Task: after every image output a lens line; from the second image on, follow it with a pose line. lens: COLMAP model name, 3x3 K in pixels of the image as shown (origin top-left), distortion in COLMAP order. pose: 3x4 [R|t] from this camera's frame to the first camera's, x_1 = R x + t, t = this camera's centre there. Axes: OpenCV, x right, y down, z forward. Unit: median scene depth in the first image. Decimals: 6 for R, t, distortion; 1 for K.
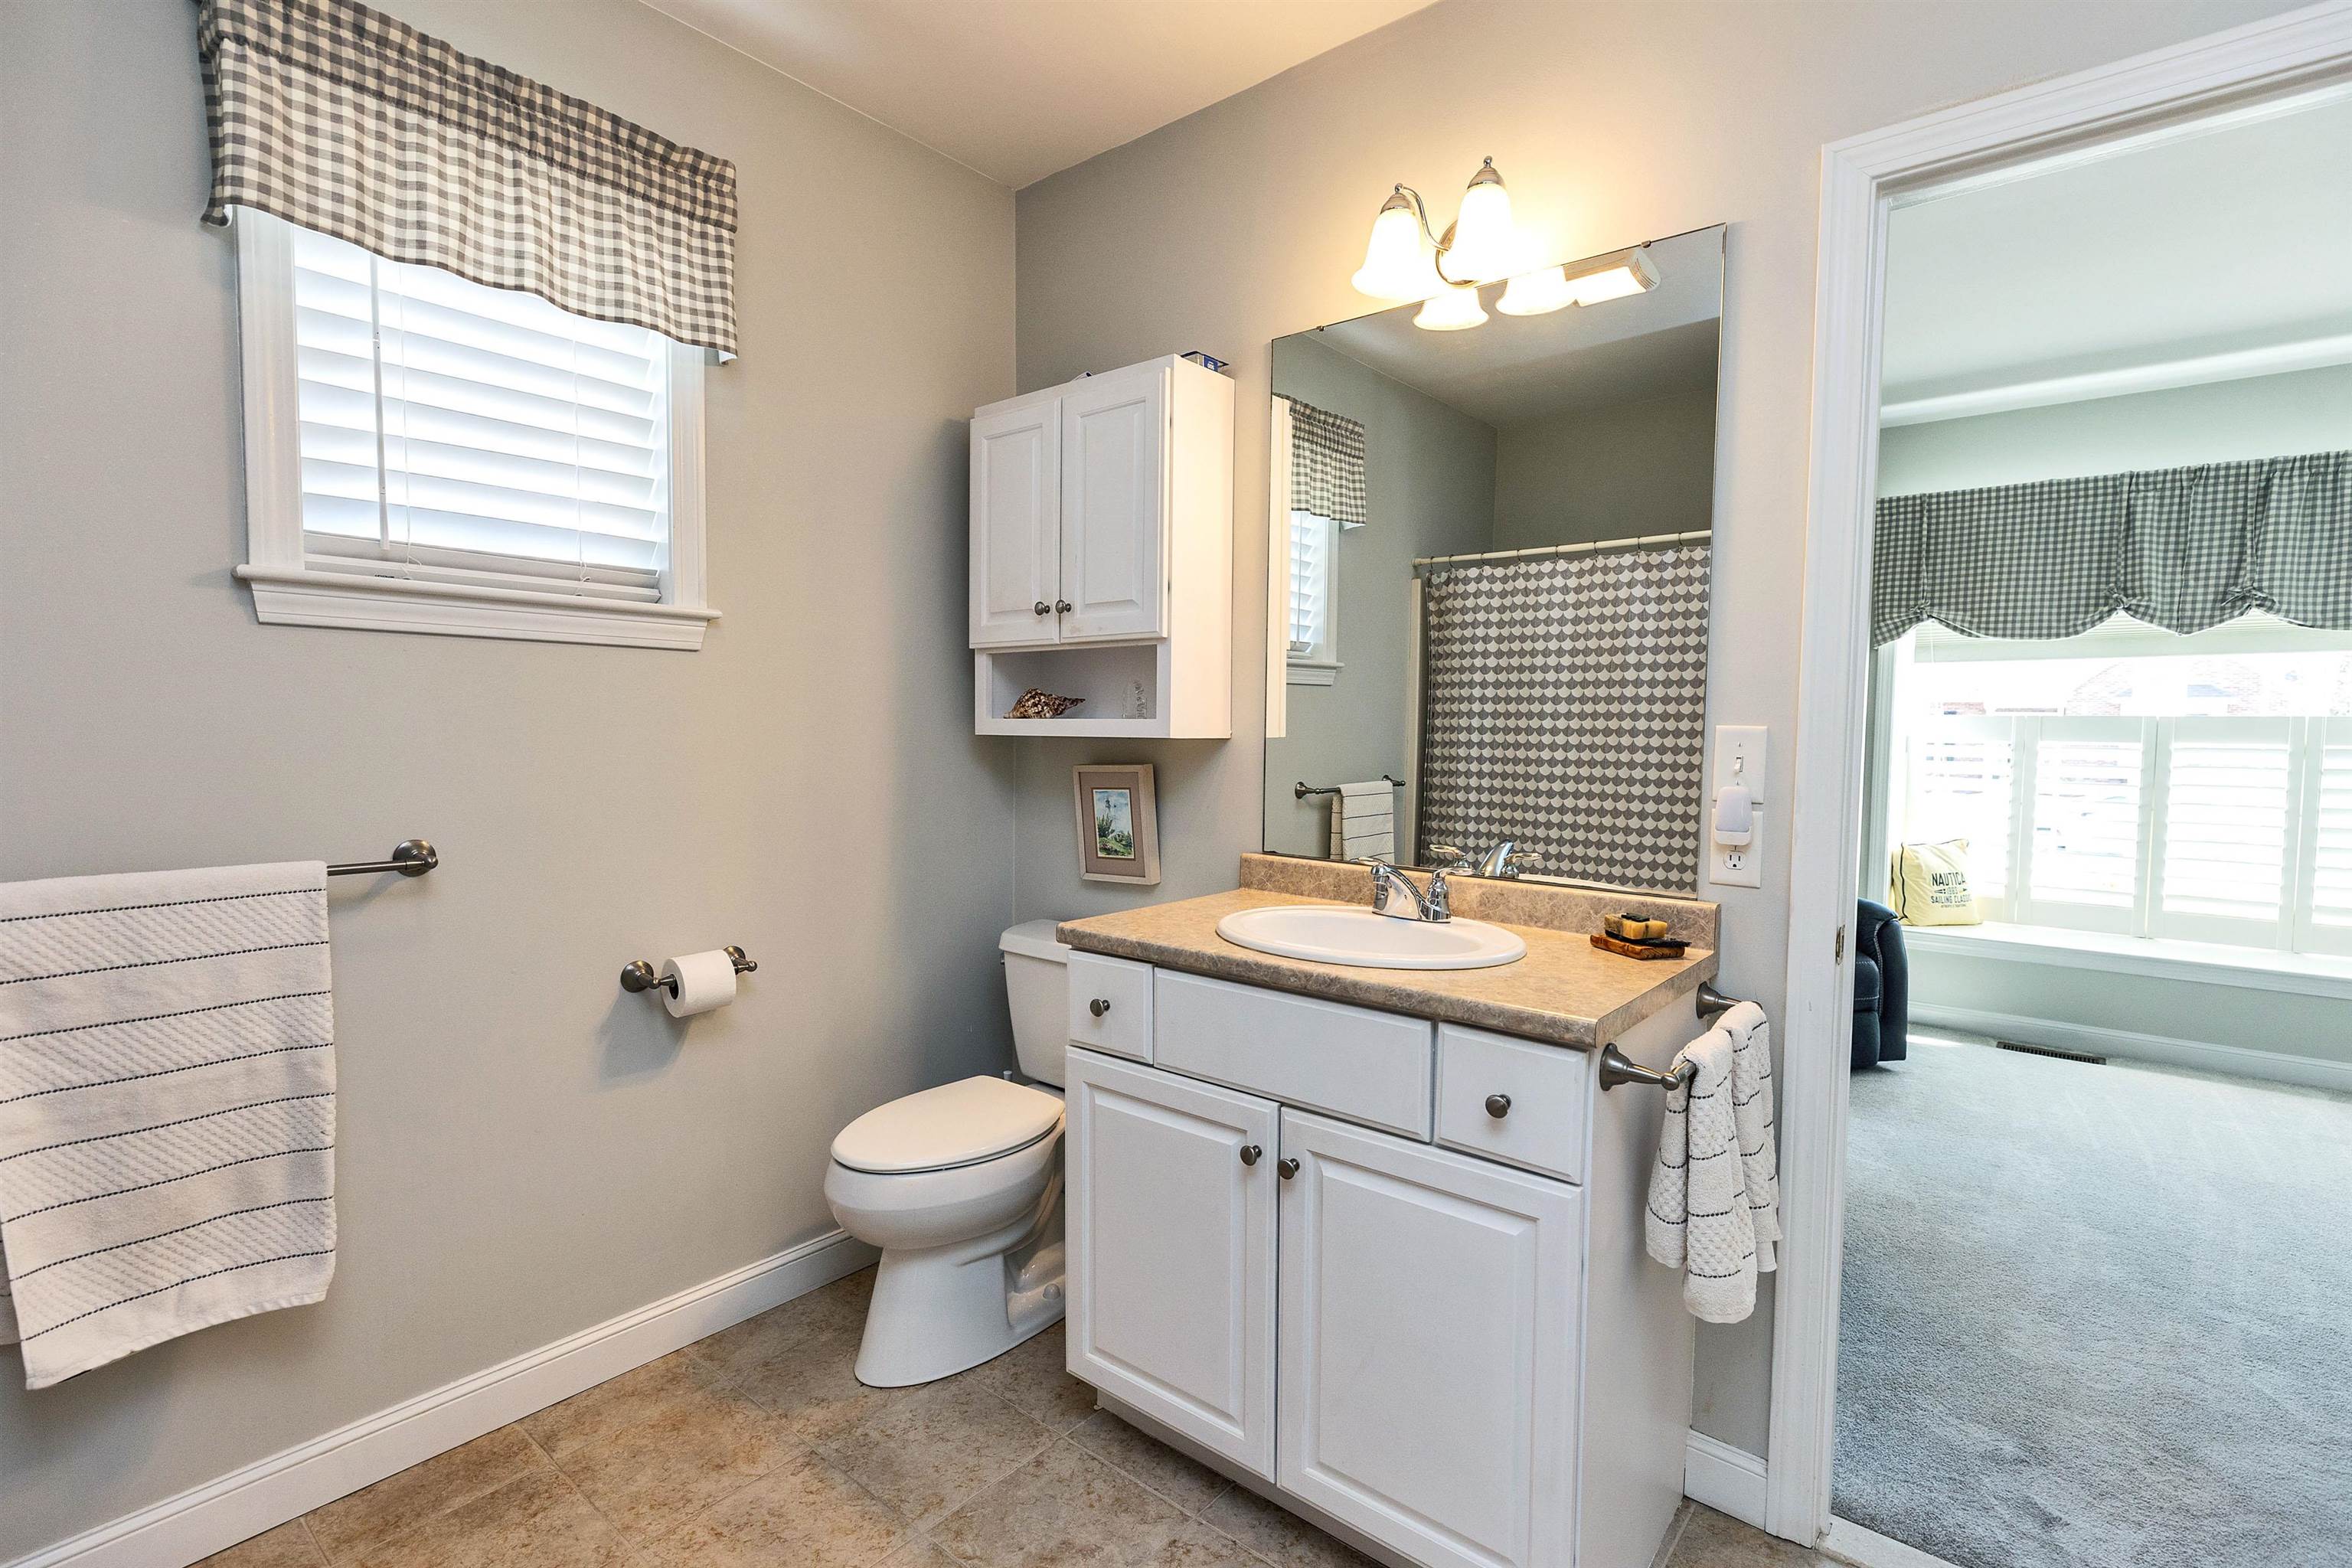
lens RADIAL K [[1077.2, 0, 1176.0], [0, 1077.2, 784.0], [0, 0, 1]] dist [-0.000638, -0.000282]
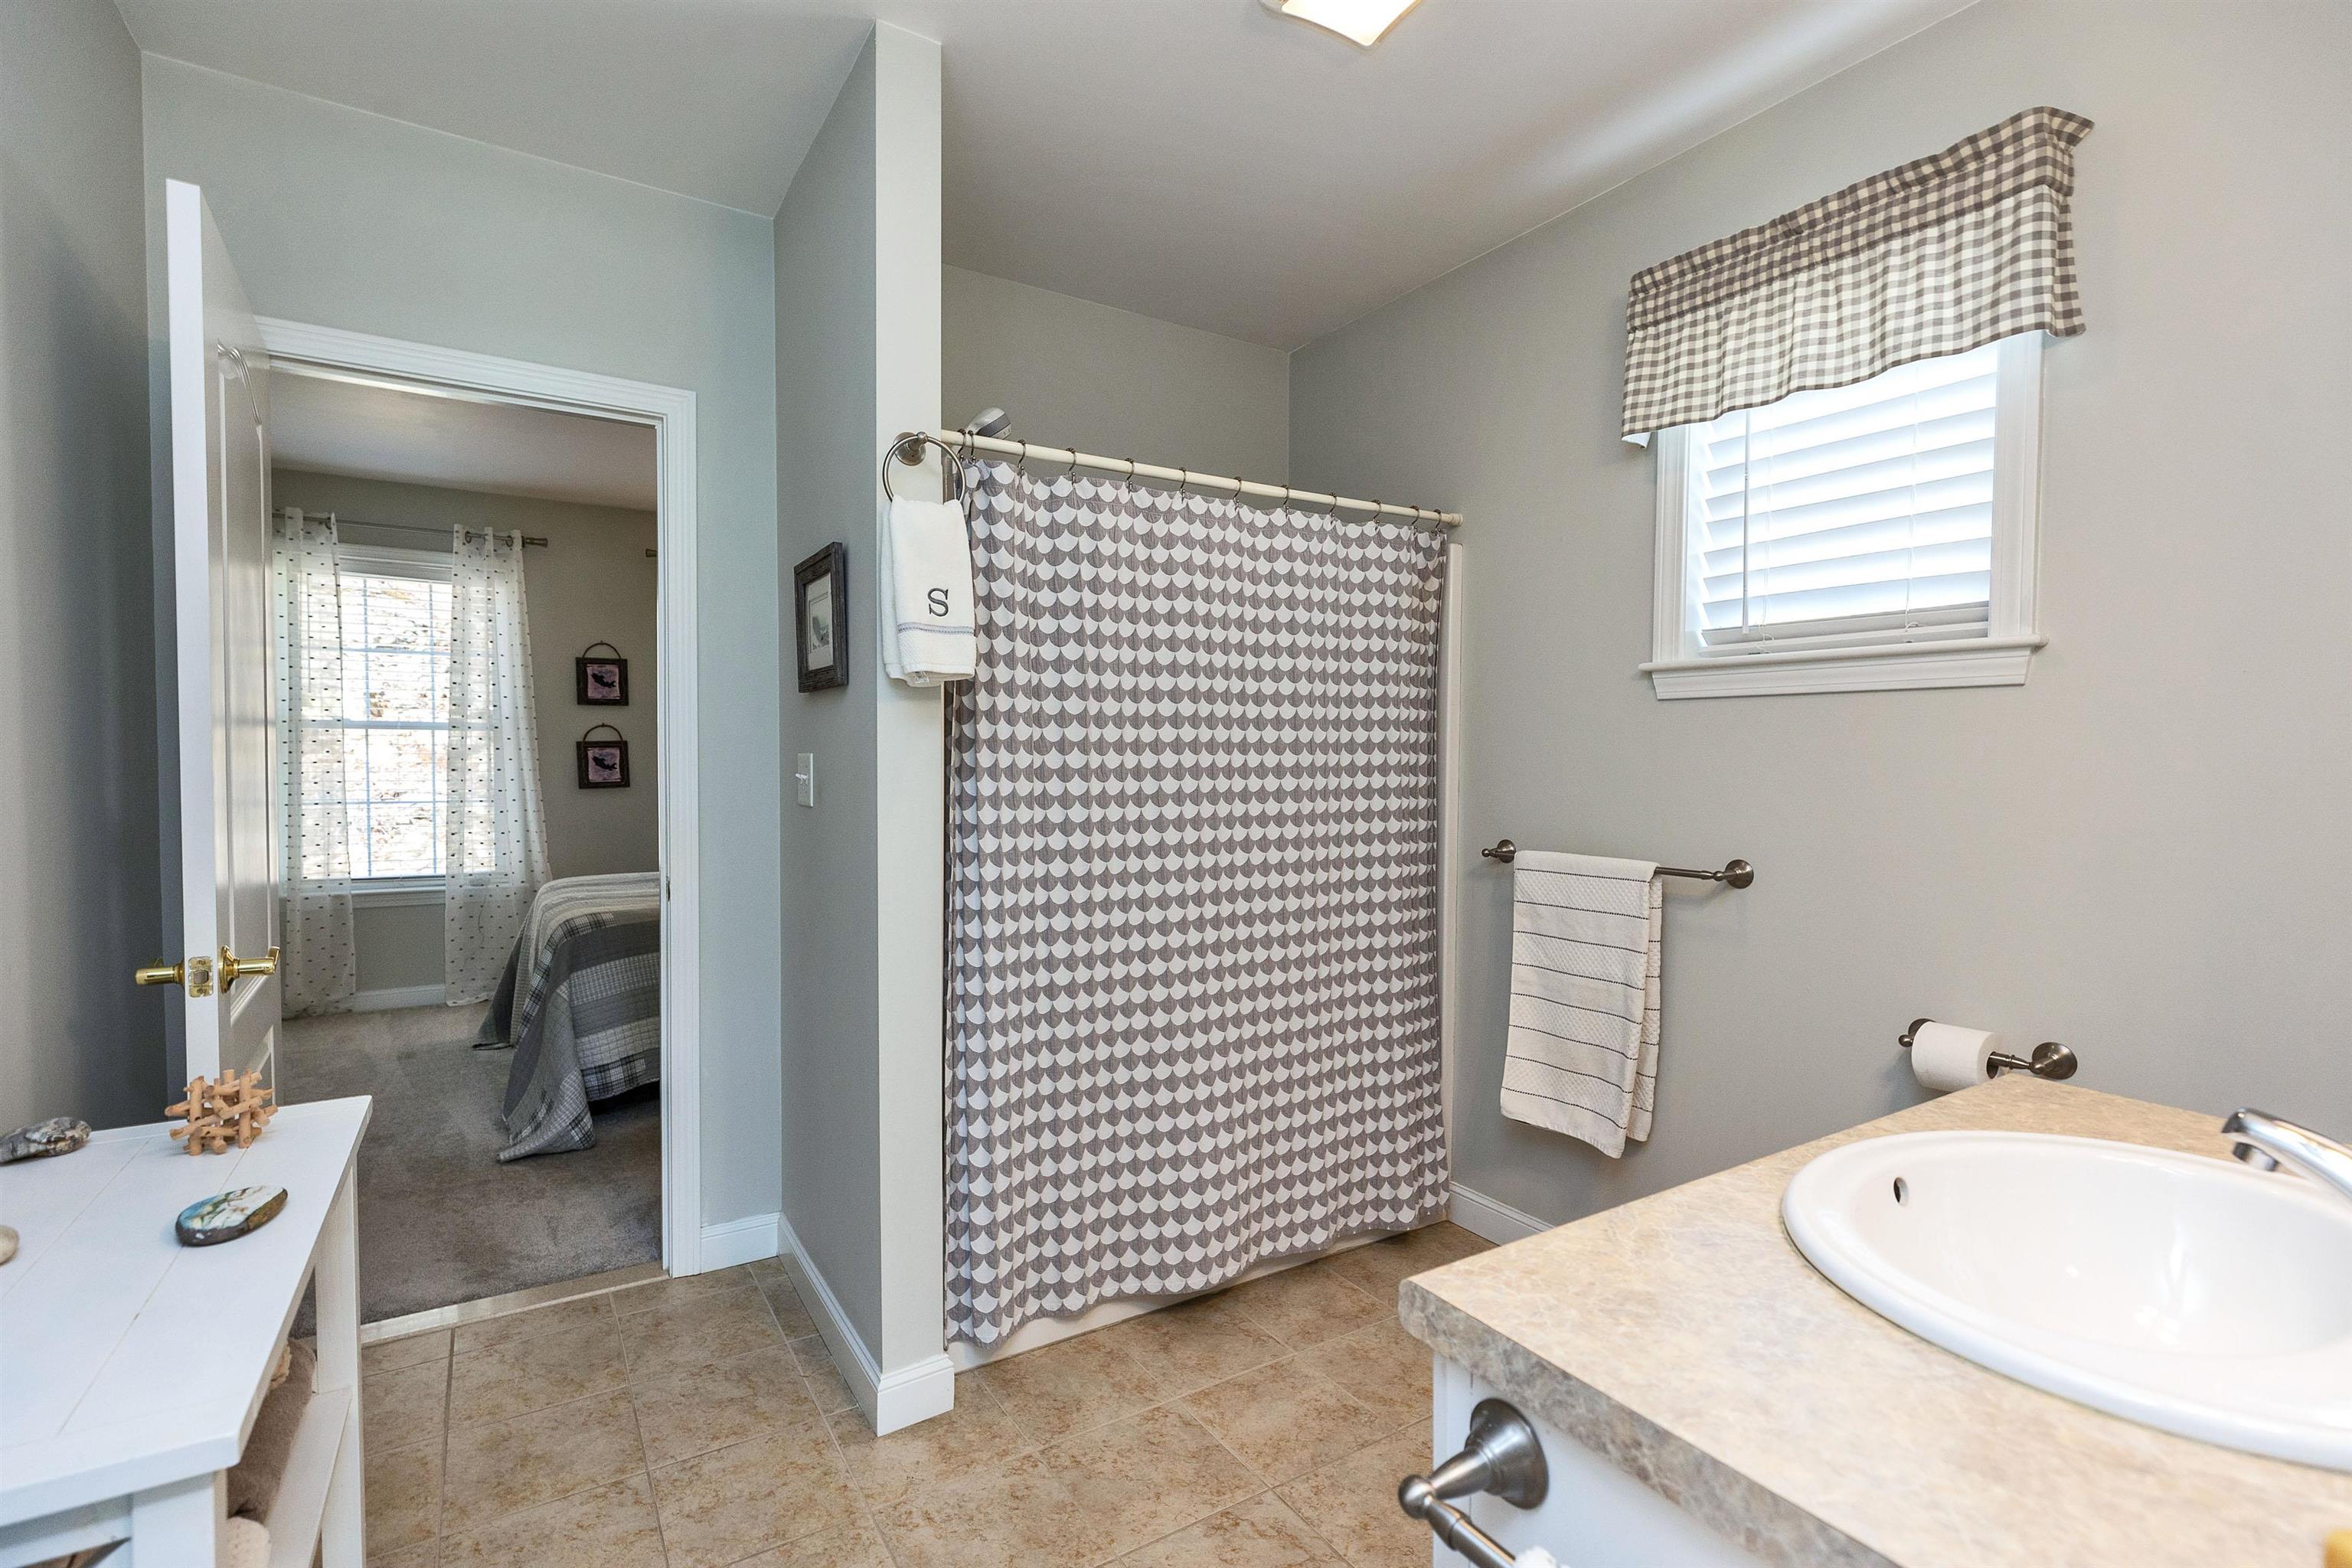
lens RADIAL K [[1077.2, 0, 1176.0], [0, 1077.2, 784.0], [0, 0, 1]] dist [-0.000638, -0.000282]
pose [[-0.310900, 0.014978, -0.950325, 0.671457], [-0.057627, 0.997739, 0.034578, -0.040659], [0.948694, 0.065514, -0.309334, 0.725383]]
